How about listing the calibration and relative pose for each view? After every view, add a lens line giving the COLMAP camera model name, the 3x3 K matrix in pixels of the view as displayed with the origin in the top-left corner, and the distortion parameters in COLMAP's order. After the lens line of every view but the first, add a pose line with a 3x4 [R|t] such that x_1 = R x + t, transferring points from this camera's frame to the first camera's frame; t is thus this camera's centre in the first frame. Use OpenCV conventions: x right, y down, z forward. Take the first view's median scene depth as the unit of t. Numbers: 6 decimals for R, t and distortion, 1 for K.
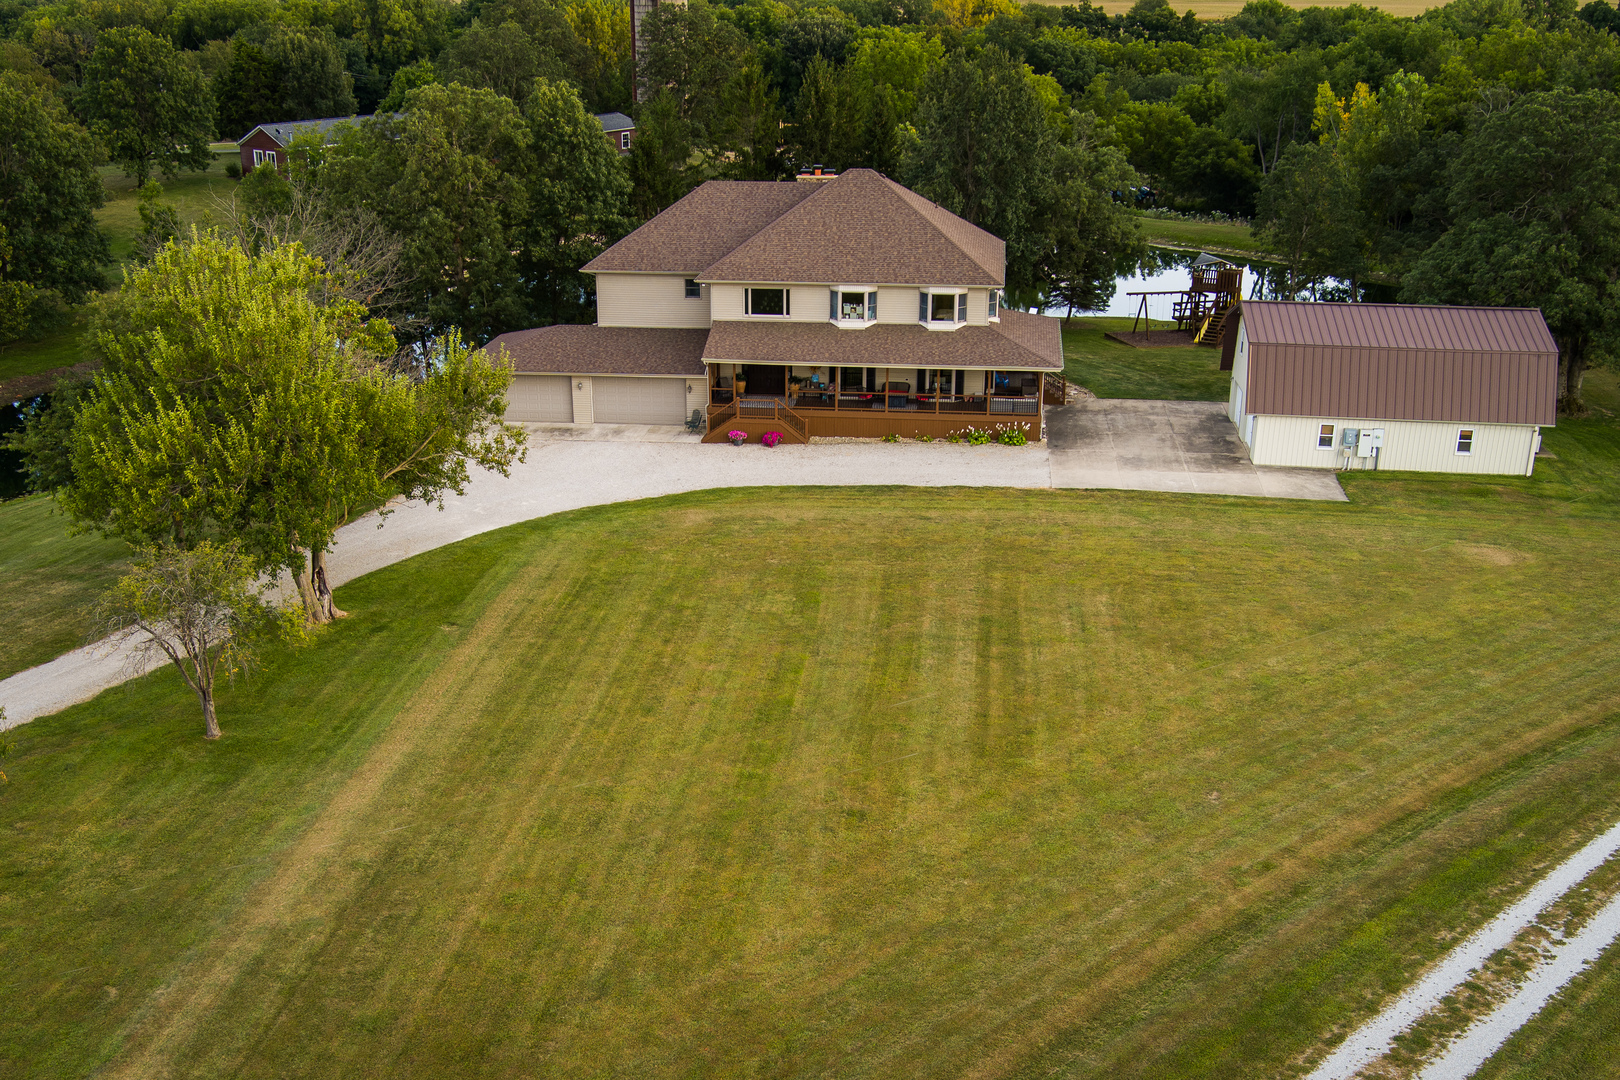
lens RADIAL K [[1558.9, 0, 809.0], [0, 1558.9, 646.9], [0, 0, 1]] dist [-0.065763, -0.014750]
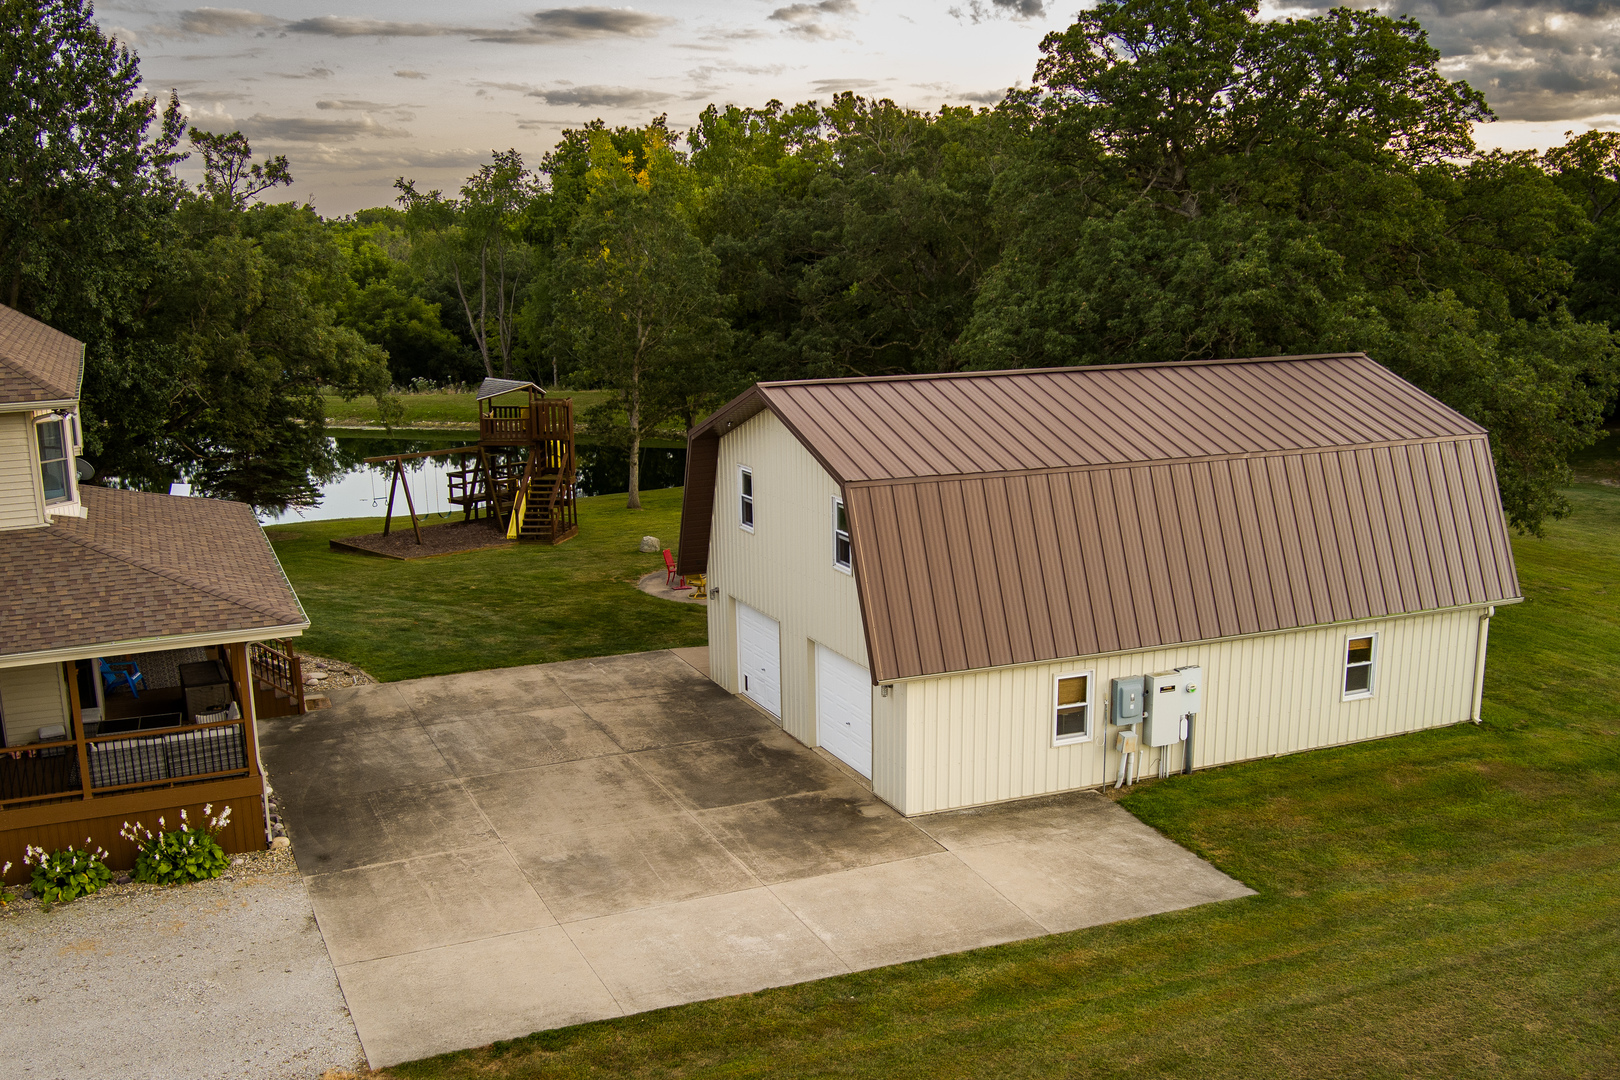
lens RADIAL K [[1558.9, 0, 809.0], [0, 1558.9, 646.9], [0, 0, 1]] dist [-0.065763, -0.014750]
pose [[0.857171, -0.136012, 0.496748, 0.089903], [0.205456, 0.974734, -0.087641, -0.121775], [-0.472277, 0.177183, 0.863459, 0.655807]]
